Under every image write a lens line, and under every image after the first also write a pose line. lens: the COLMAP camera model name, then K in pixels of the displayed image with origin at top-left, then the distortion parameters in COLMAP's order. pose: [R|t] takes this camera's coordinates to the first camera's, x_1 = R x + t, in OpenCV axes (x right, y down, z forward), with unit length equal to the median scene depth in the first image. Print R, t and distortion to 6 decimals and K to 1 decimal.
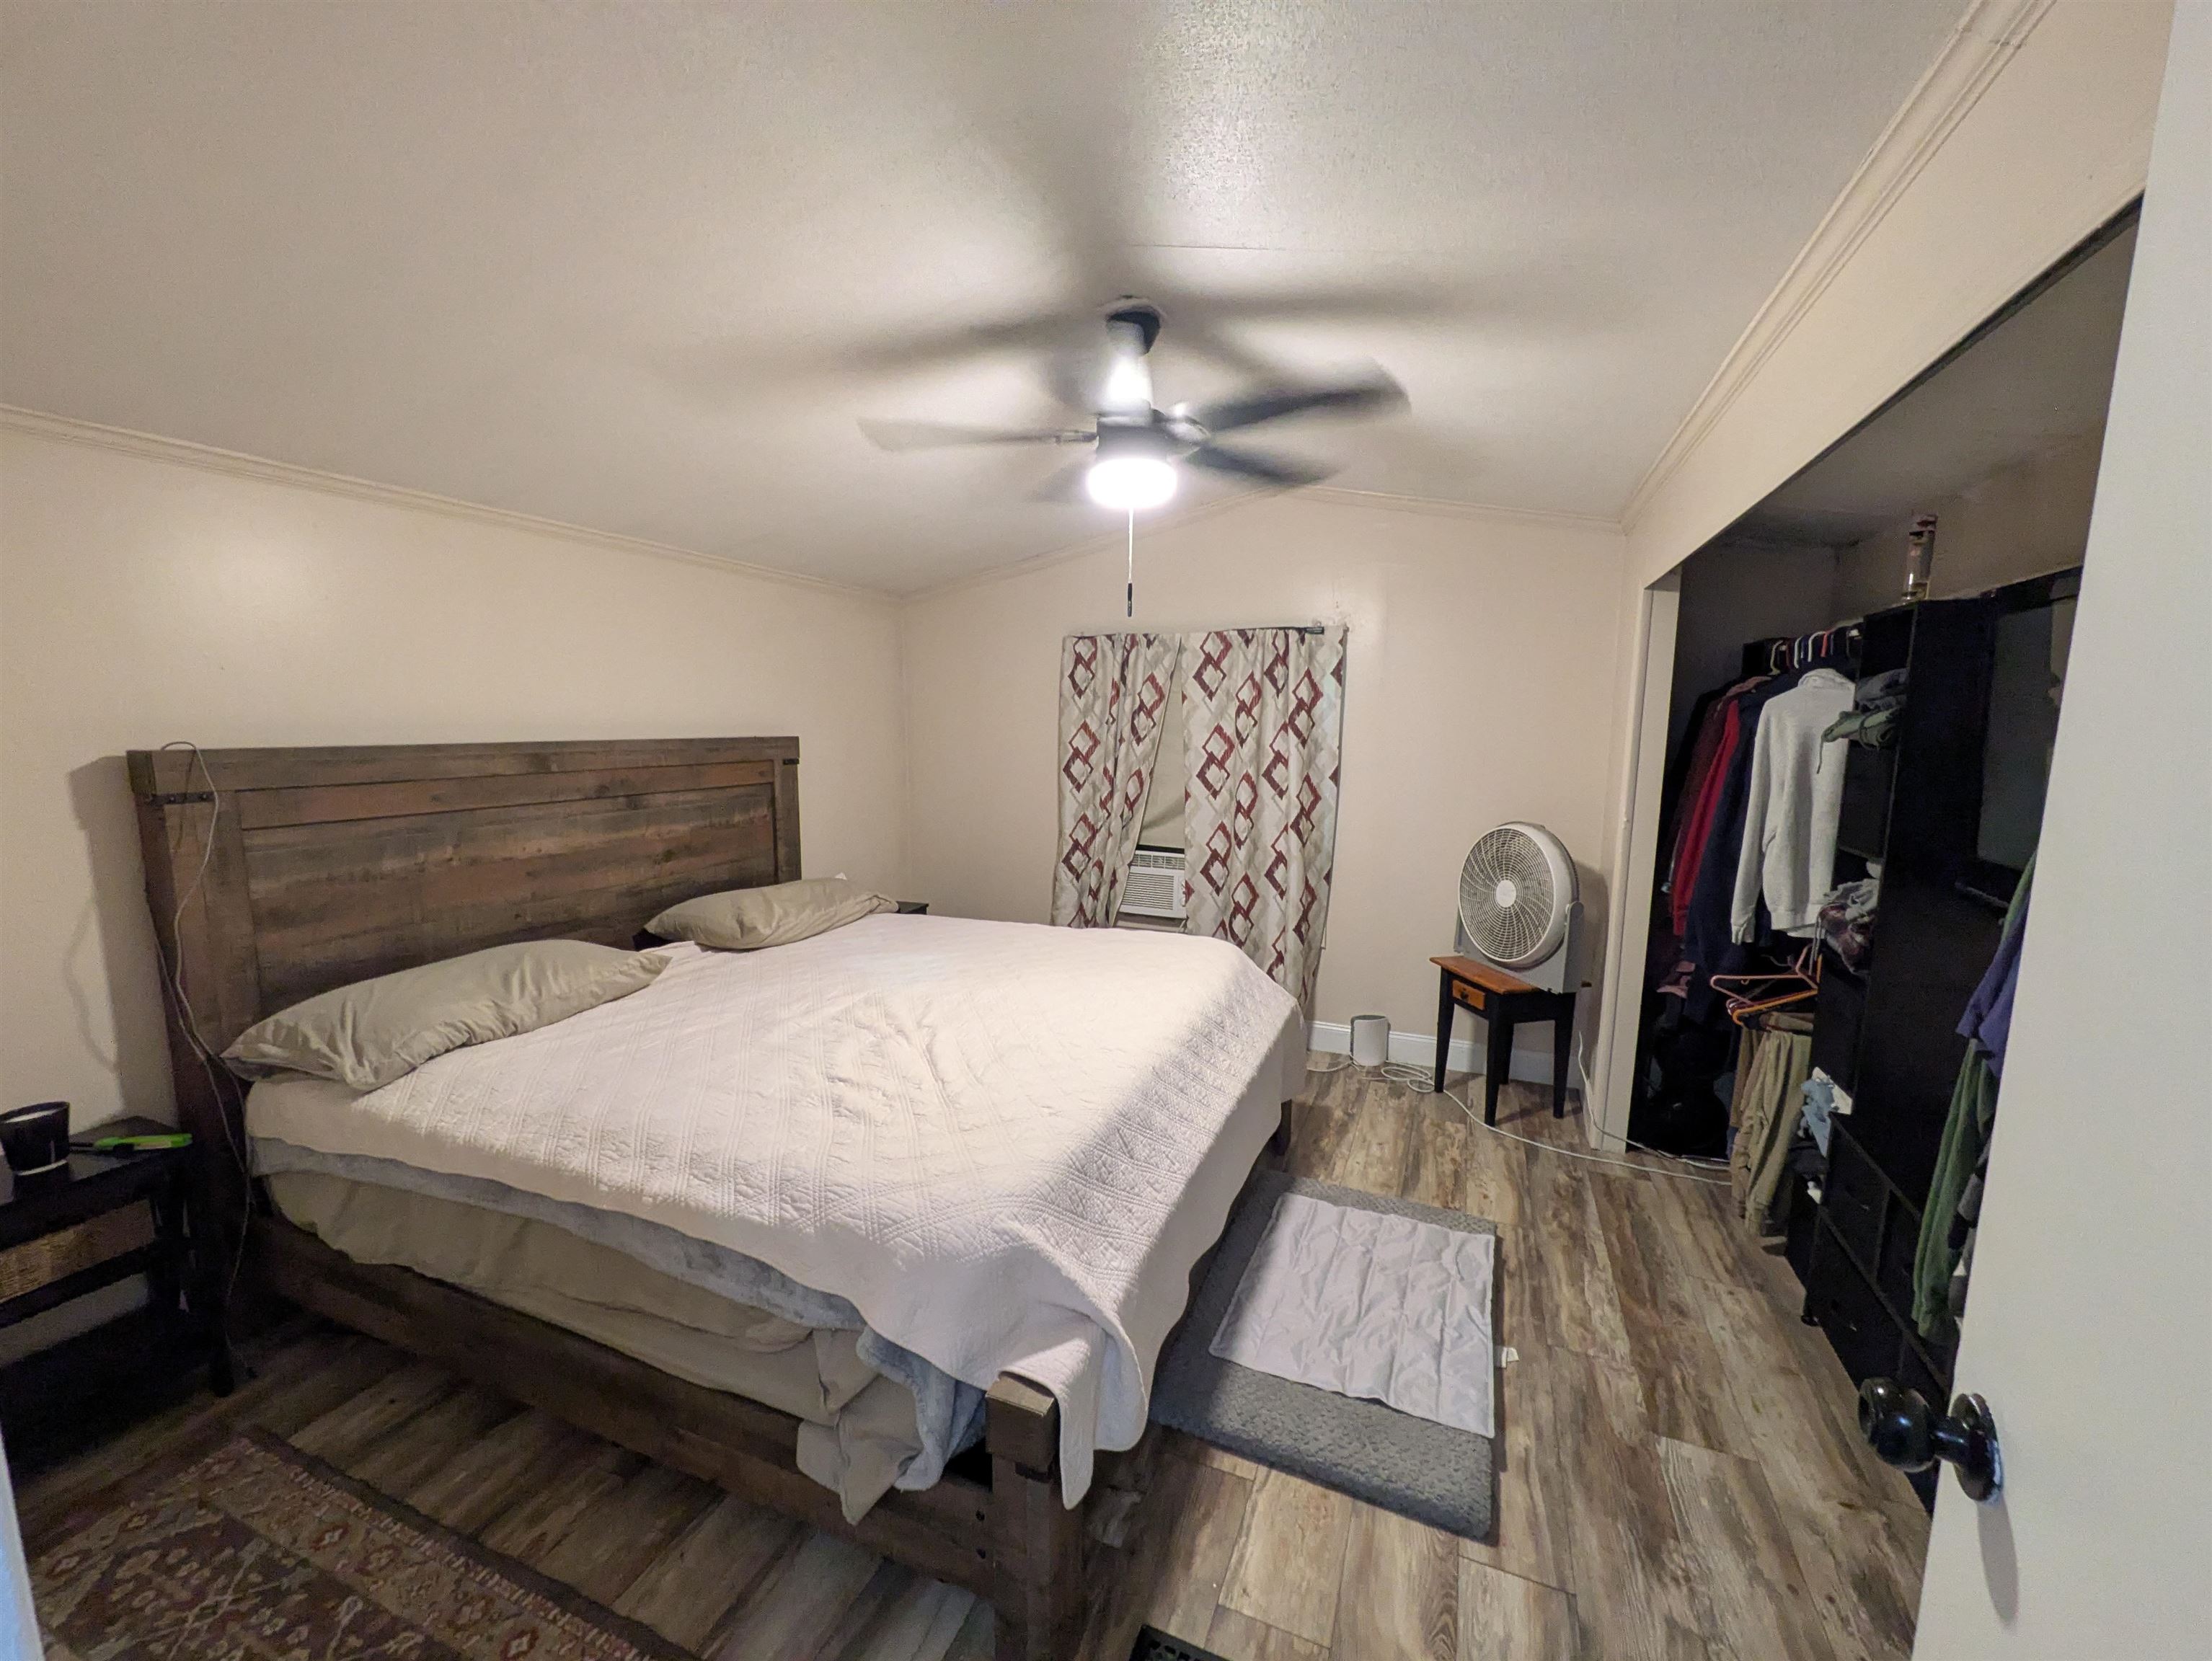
lens RADIAL K [[877.6, 0, 1120.0], [0, 877.6, 834.2], [0, 0, 1]] dist [-0.000958, 0.000270]
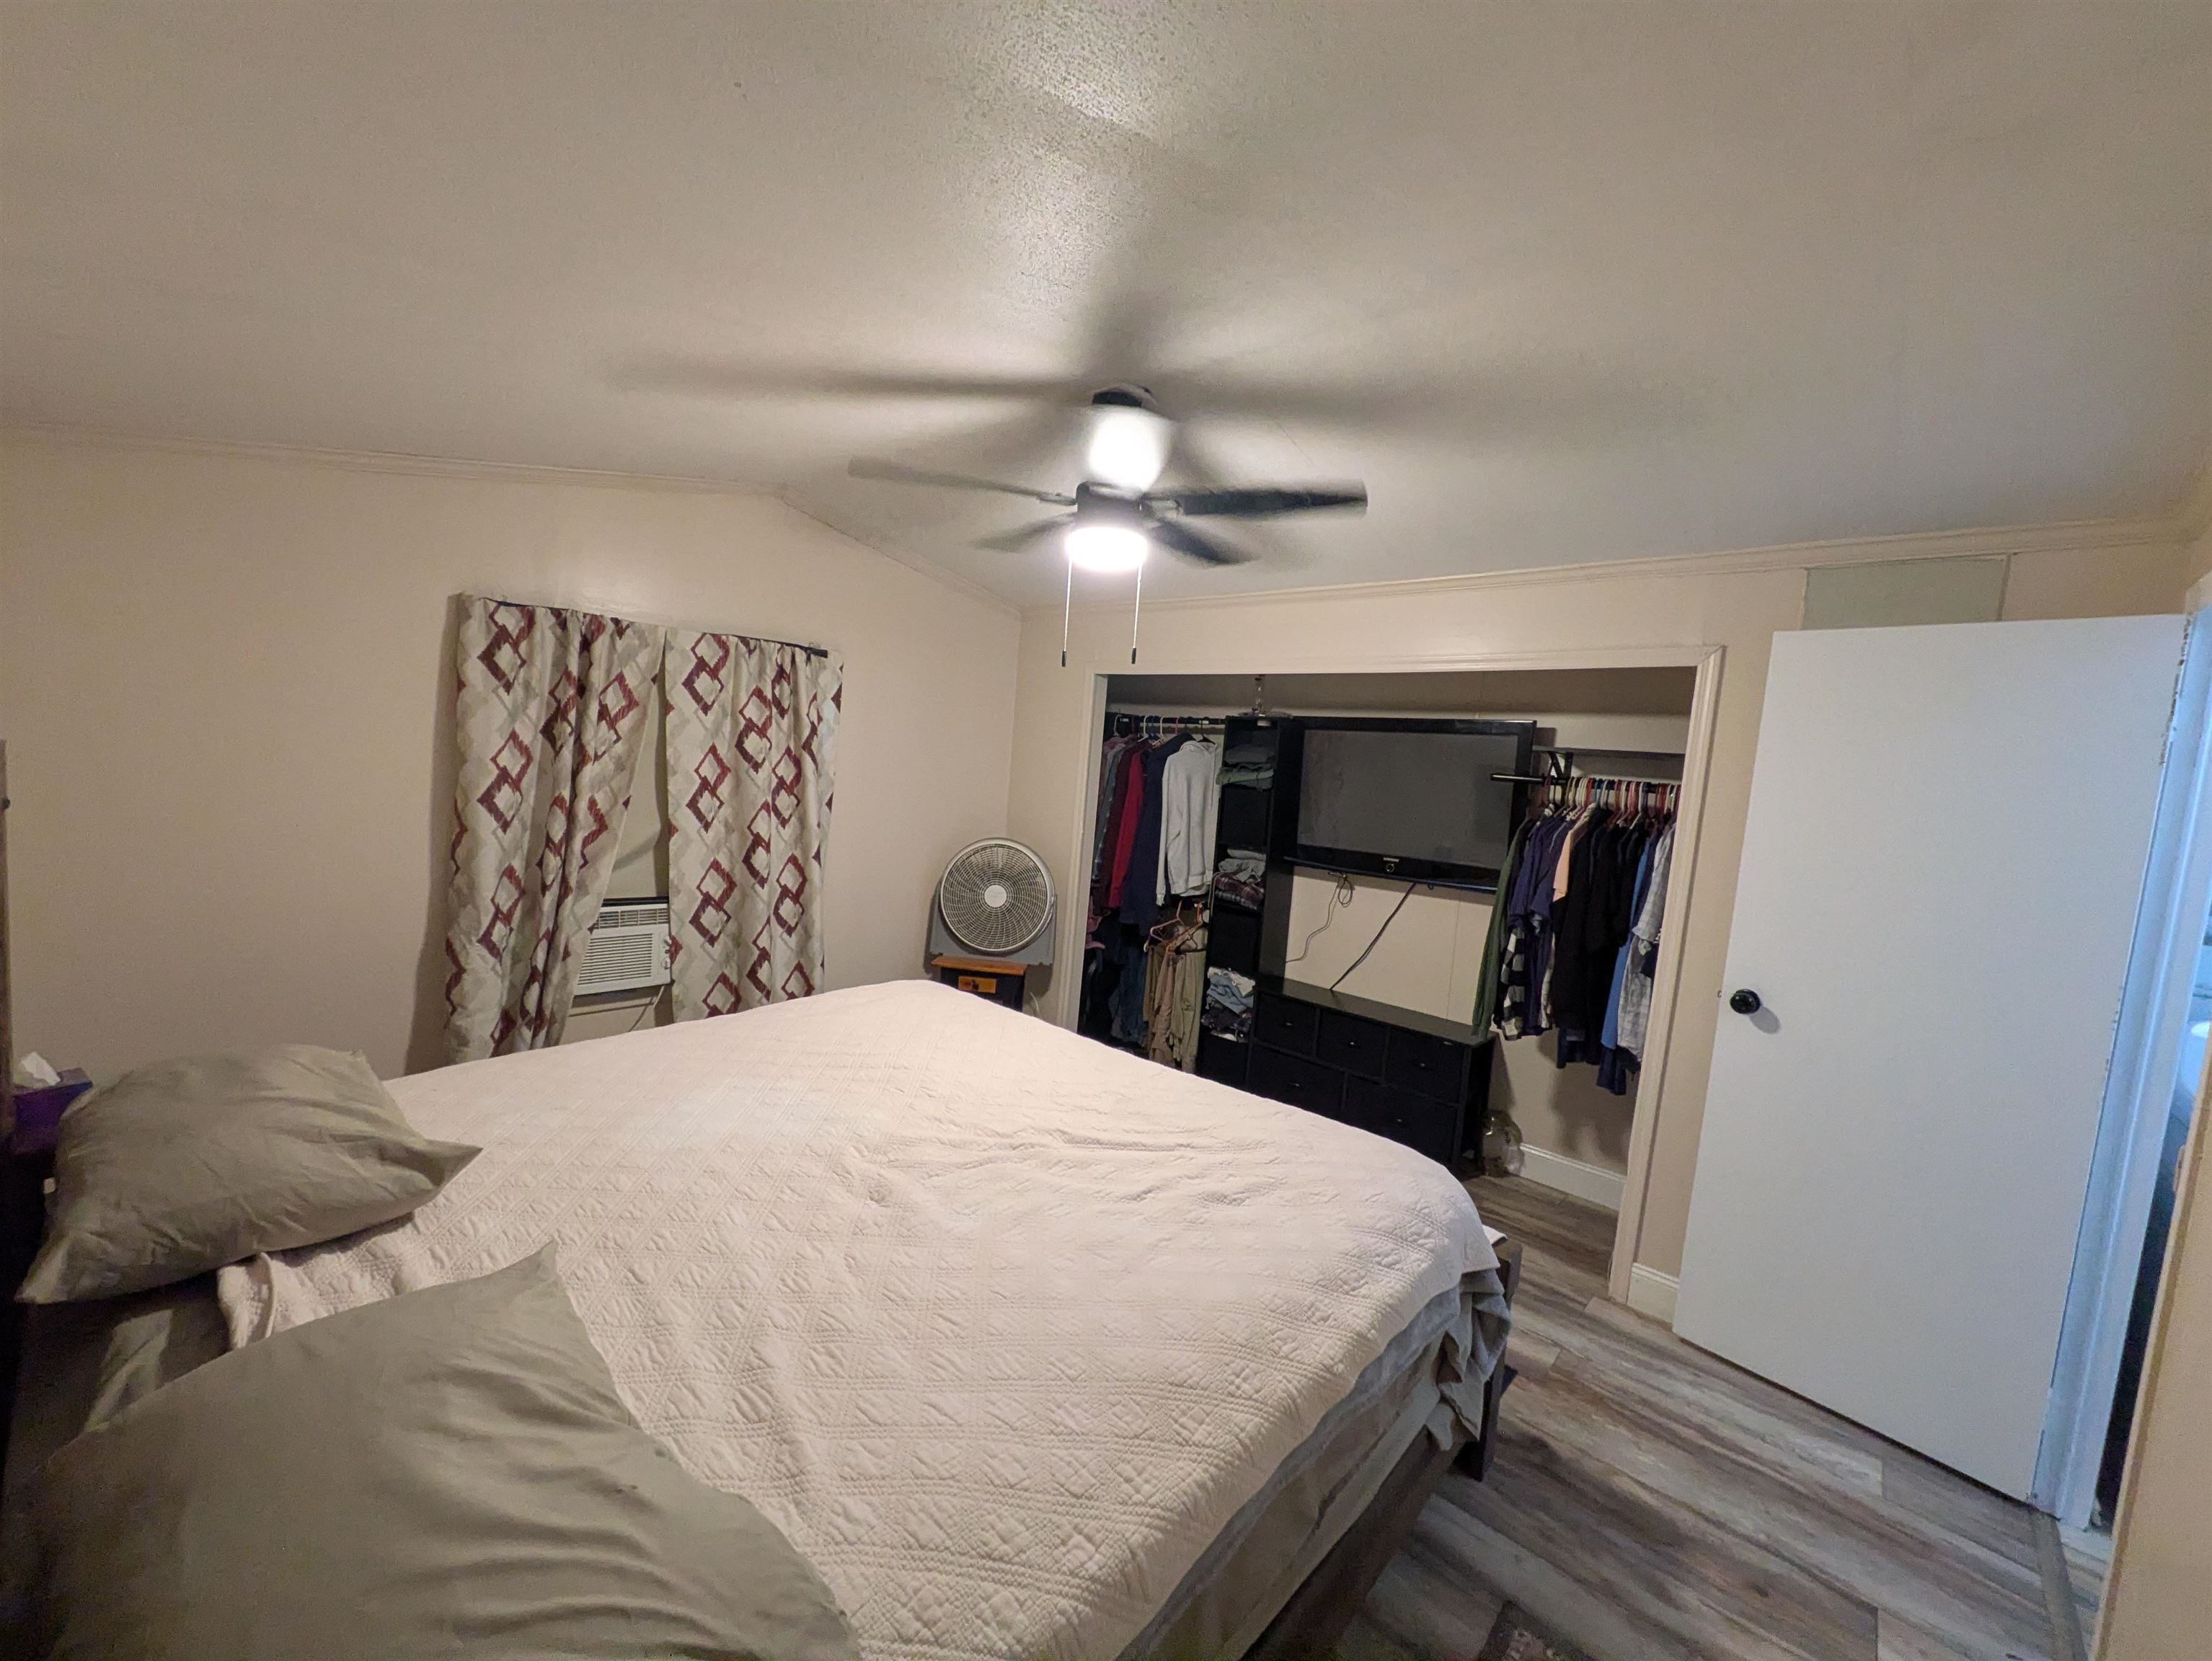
lens RADIAL K [[873.7, 0, 1112.1], [0, 873.7, 833.5], [0, 0, 1]] dist [-0.000616, 0.000400]
pose [[0.327668, -0.059933, 0.942890, -0.729235], [0.051515, 0.997635, 0.045511, -0.075484], [-0.943387, 0.033661, 0.329980, 0.477207]]
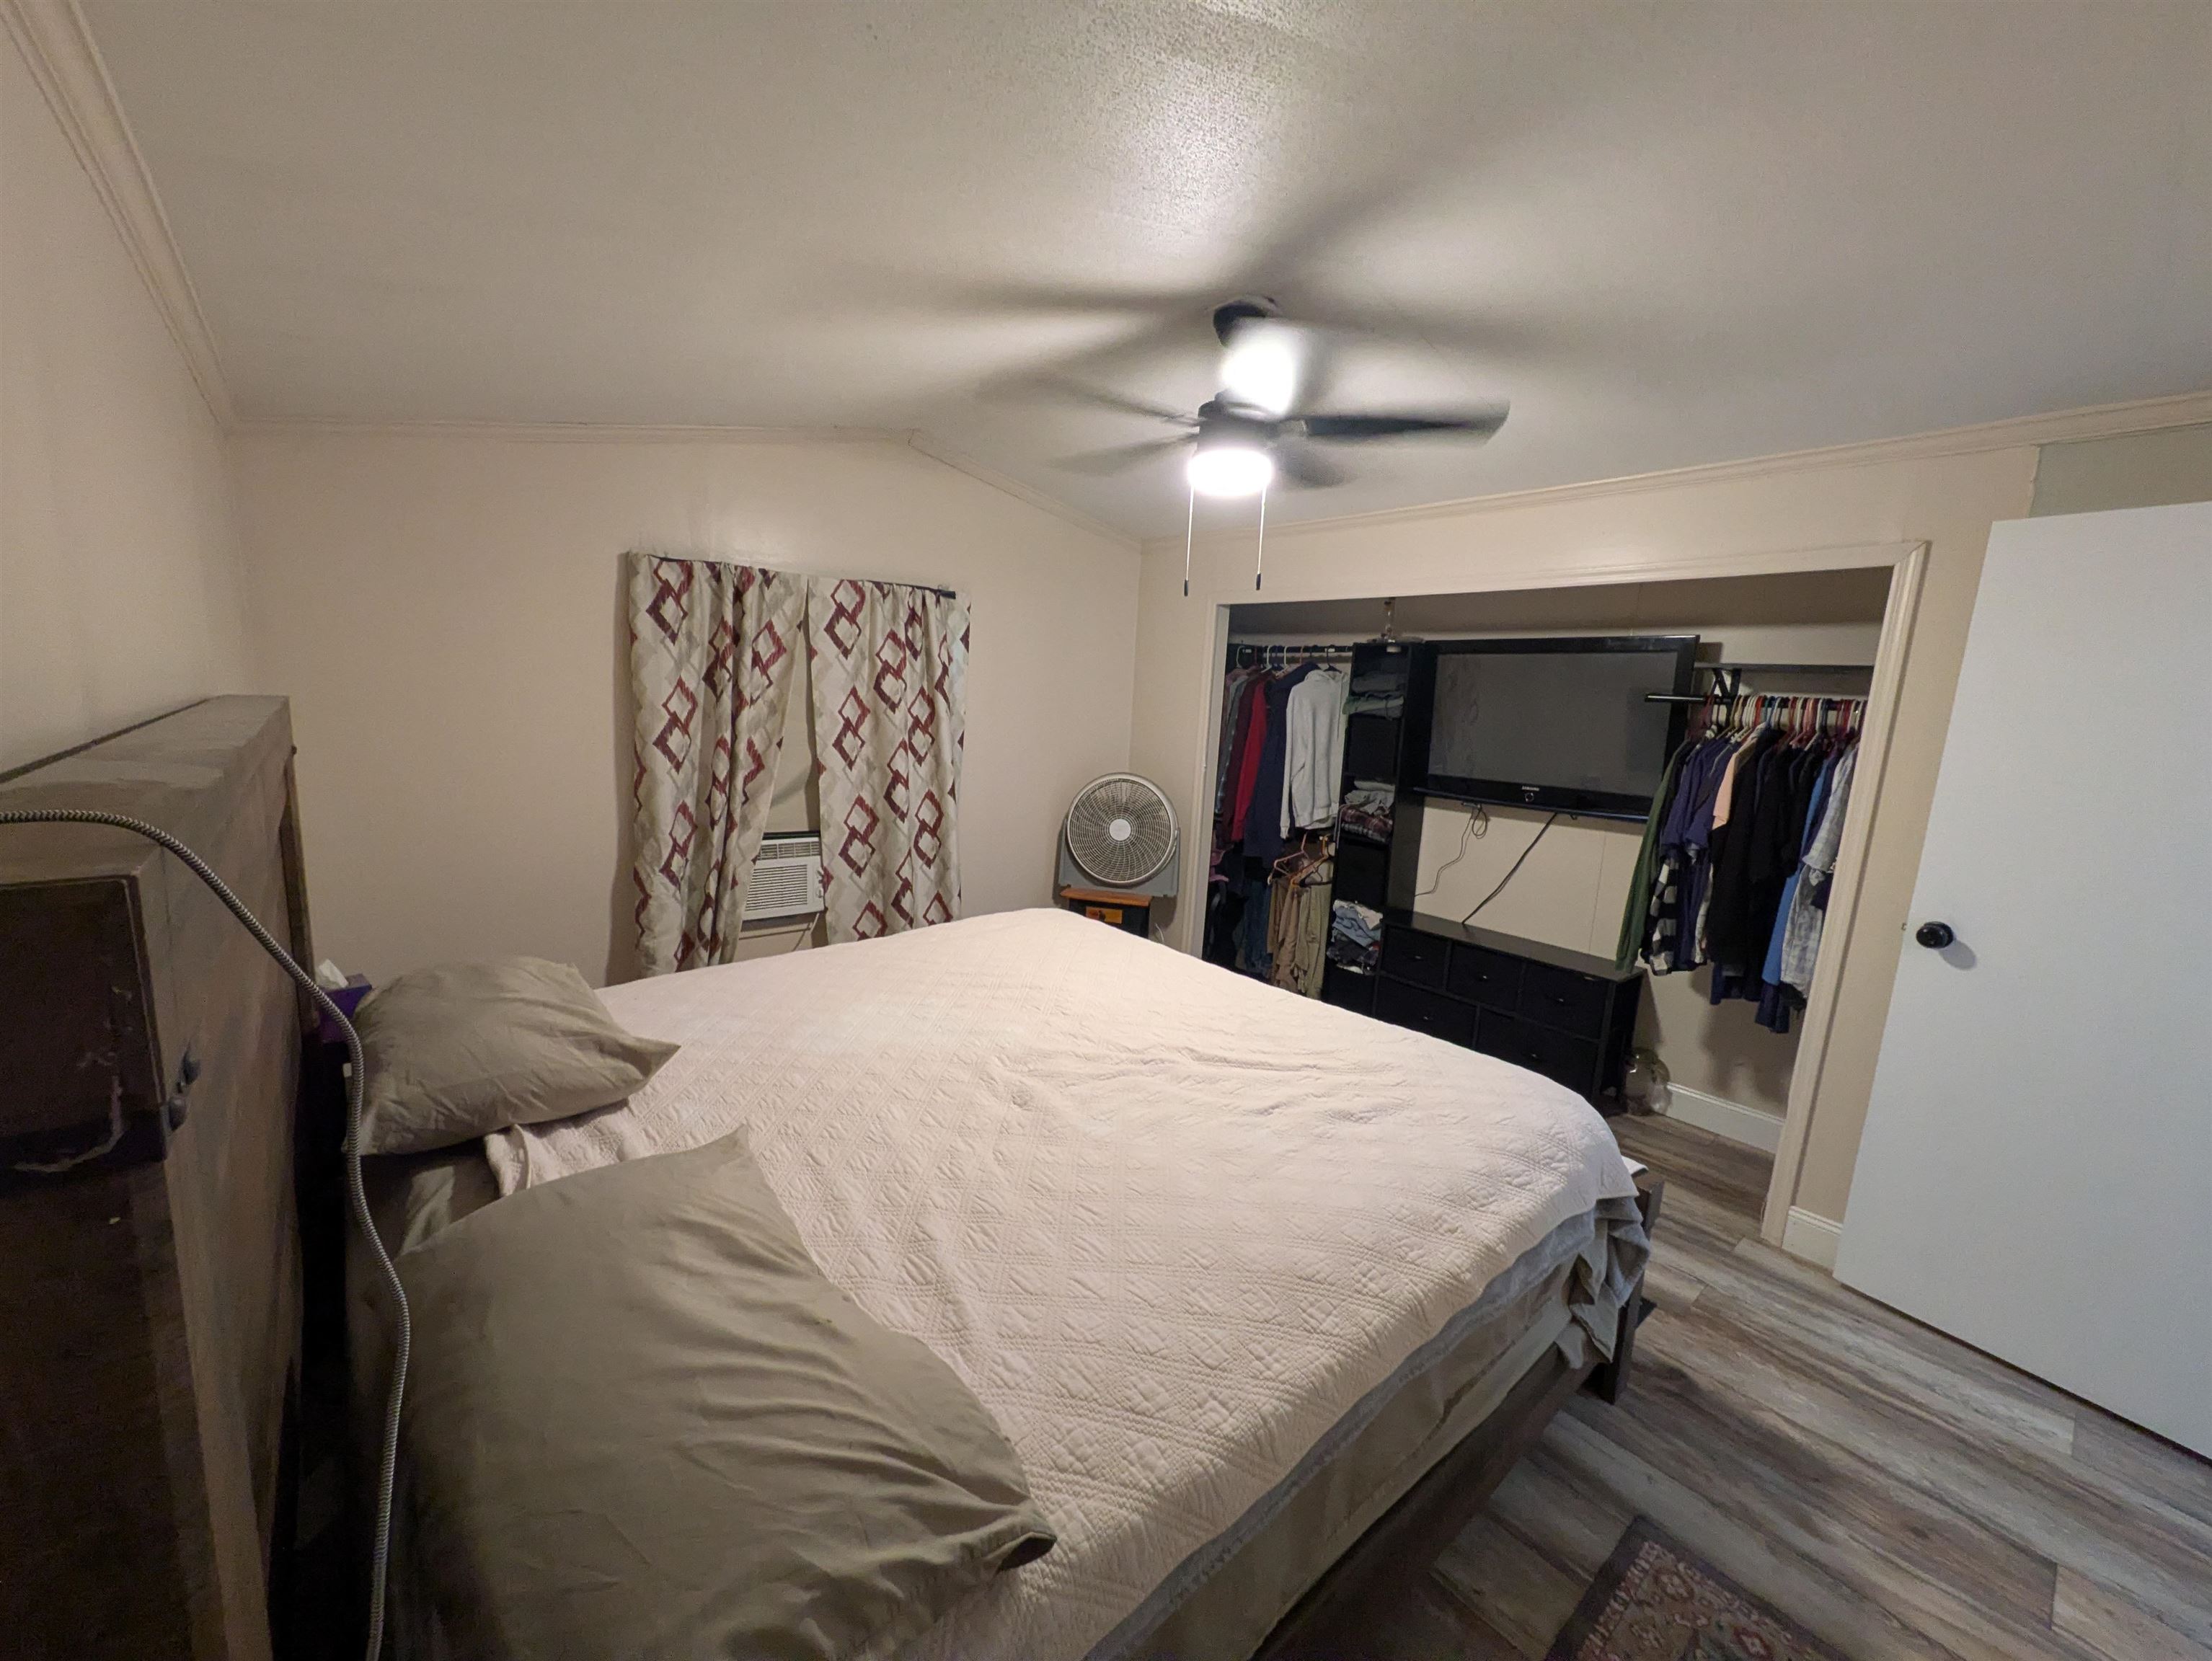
lens RADIAL K [[873.7, 0, 1112.1], [0, 873.7, 833.5], [0, 0, 1]] dist [-0.000616, 0.000400]
pose [[0.452971, -0.127948, 0.882296, -0.743800], [0.072404, 0.991659, 0.106635, -0.068731], [-0.888580, 0.015579, 0.458457, 0.475869]]
